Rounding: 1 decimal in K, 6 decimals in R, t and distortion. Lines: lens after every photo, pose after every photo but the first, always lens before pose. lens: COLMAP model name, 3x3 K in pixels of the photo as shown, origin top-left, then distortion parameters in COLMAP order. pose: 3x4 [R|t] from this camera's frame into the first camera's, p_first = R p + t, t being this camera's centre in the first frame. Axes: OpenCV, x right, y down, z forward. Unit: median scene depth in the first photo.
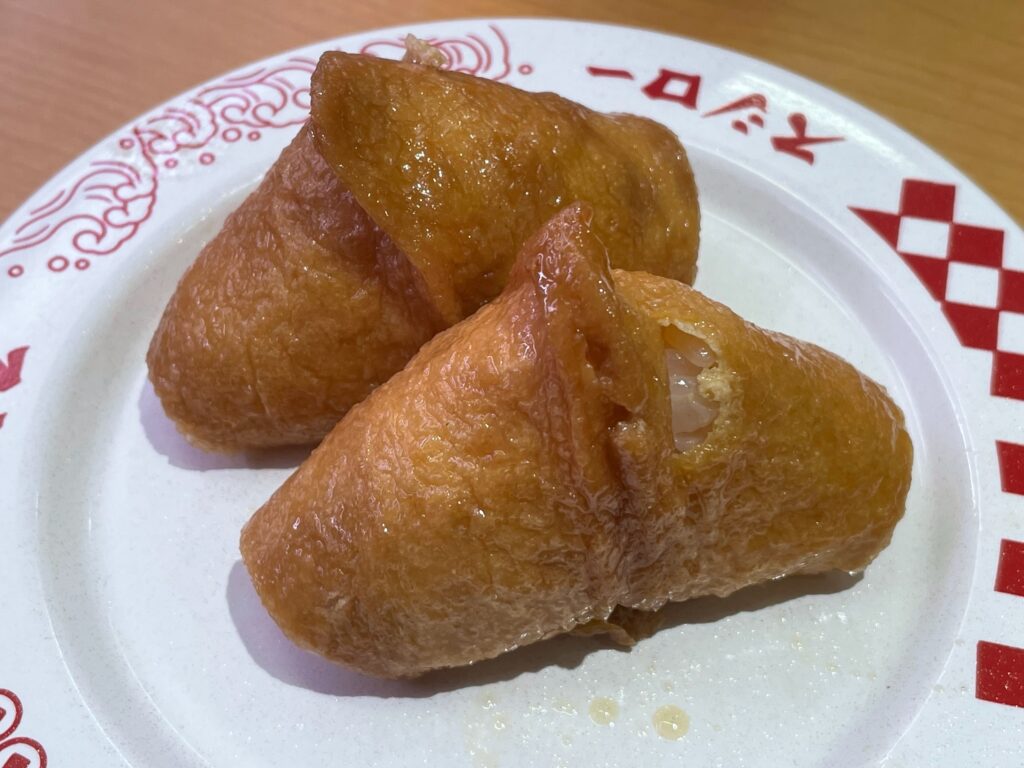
lens RADIAL K [[1545.1, 0, 512.0], [0, 1545.1, 384.0], [0, 0, 1]] dist [0.000766, 1.425822]
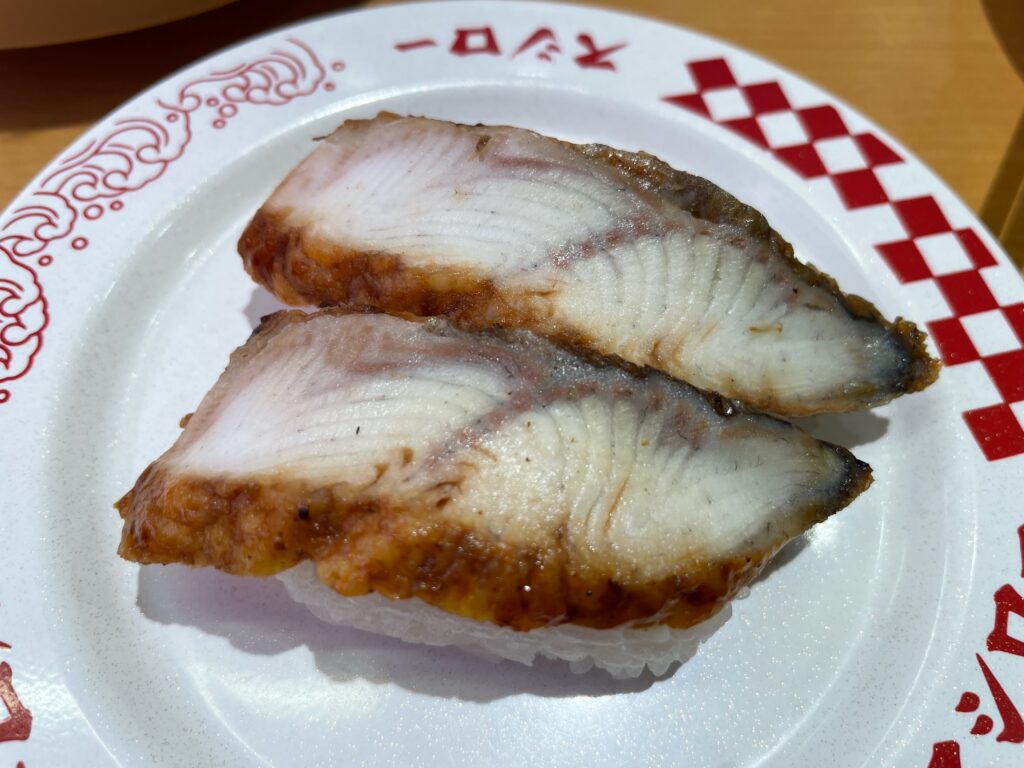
lens RADIAL K [[855.0, 0, 509.2], [0, 855.0, 367.1], [0, 0, 1]] dist [0.012515, -0.056263]
pose [[0.892233, -0.373354, 0.254024, -0.119996], [0.338714, 0.925343, 0.170333, -0.072540], [-0.298653, -0.065935, 0.952081, 0.399098]]
